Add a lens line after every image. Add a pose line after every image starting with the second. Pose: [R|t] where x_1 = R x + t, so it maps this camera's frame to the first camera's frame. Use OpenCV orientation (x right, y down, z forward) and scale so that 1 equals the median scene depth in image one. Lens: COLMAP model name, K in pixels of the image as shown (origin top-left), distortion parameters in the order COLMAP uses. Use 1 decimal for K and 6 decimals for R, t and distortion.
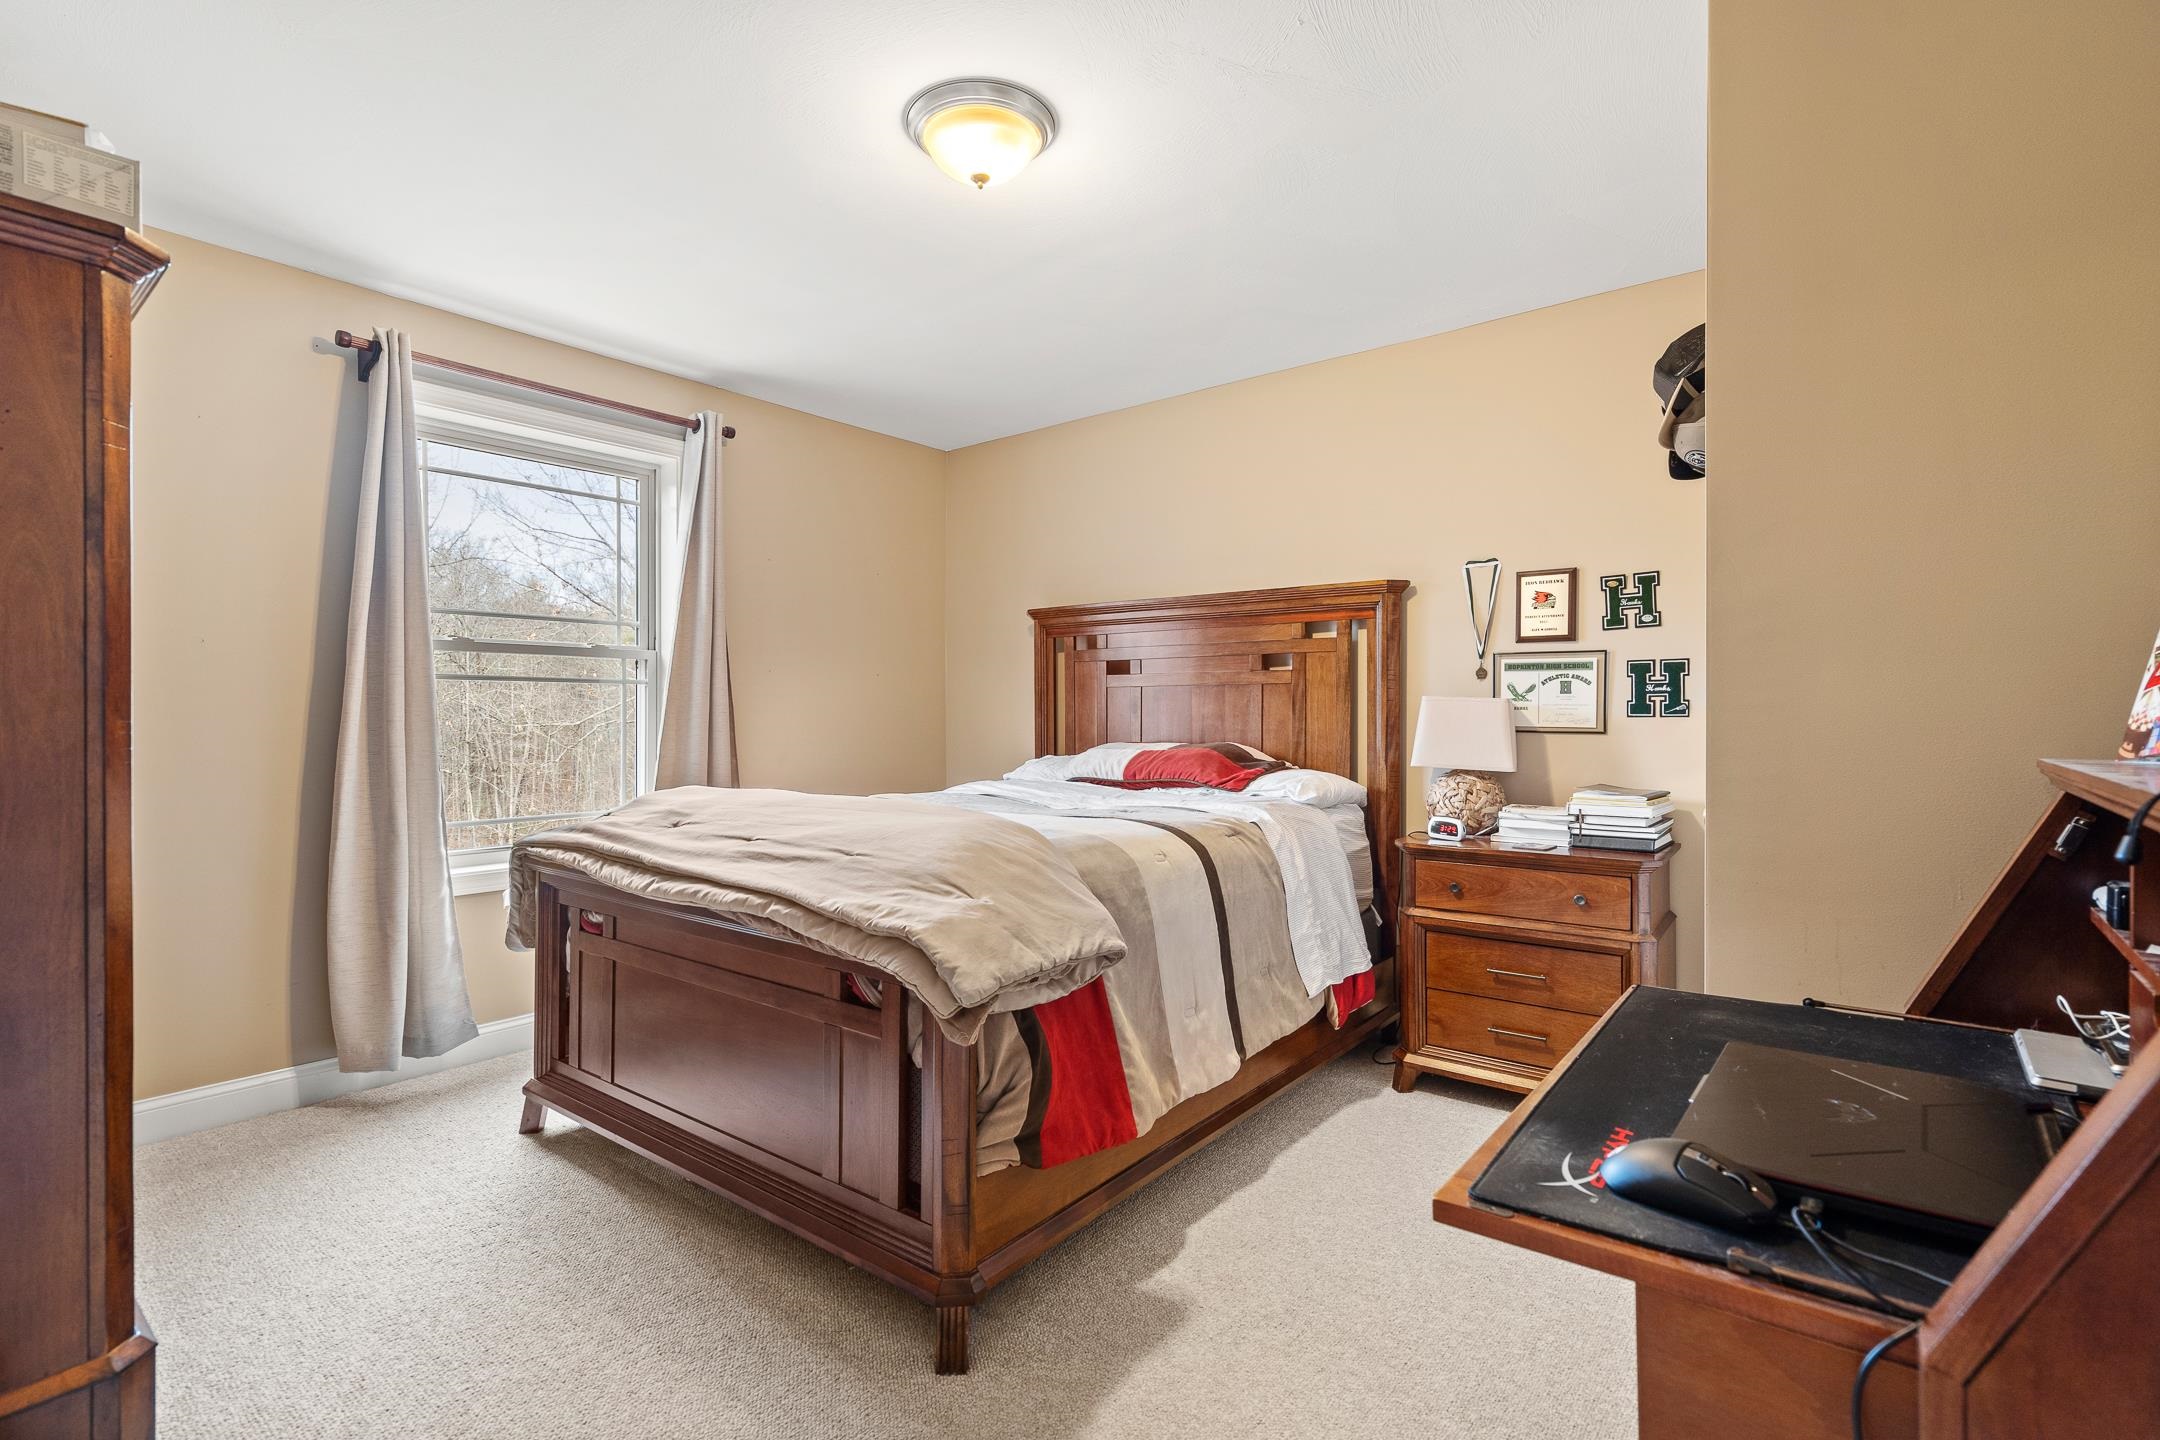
lens RADIAL K [[986.0, 0, 1076.5], [0, 986.0, 713.3], [0, 0, 1]] dist [-0.002390, -0.000546]
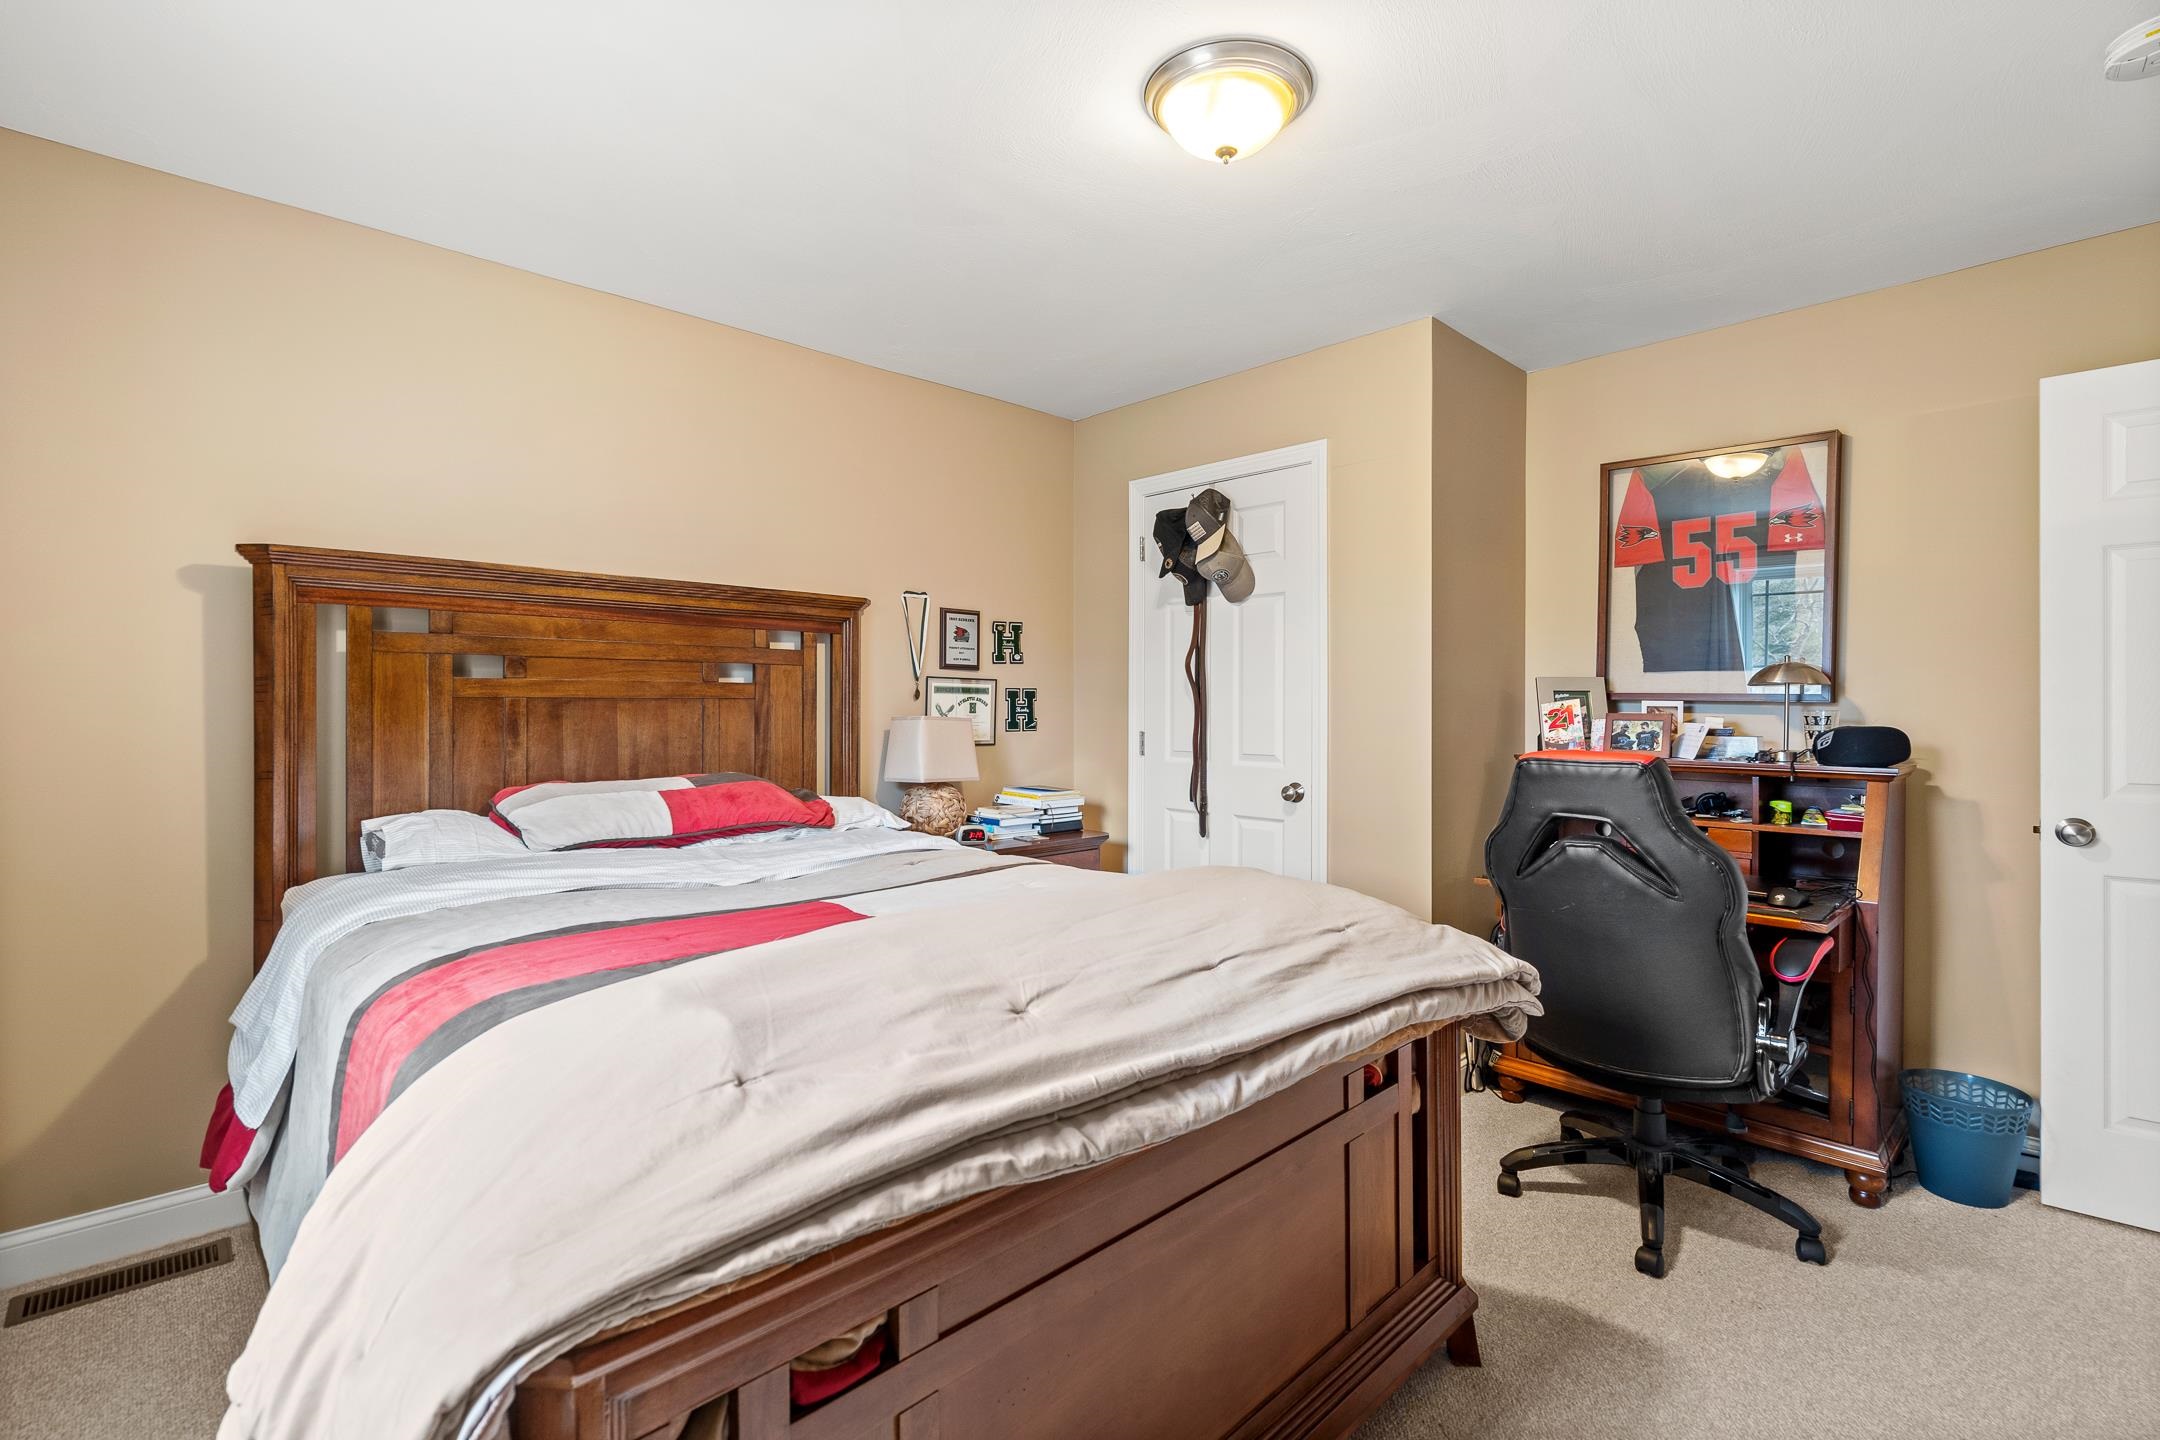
lens RADIAL K [[986.0, 0, 1076.5], [0, 986.0, 713.3], [0, 0, 1]] dist [-0.002390, -0.000546]
pose [[0.134885, -0.007999, 0.990829, -0.700205], [-0.005613, 0.999945, 0.008837, -0.031498], [-0.990845, -0.006754, 0.134832, 0.710549]]
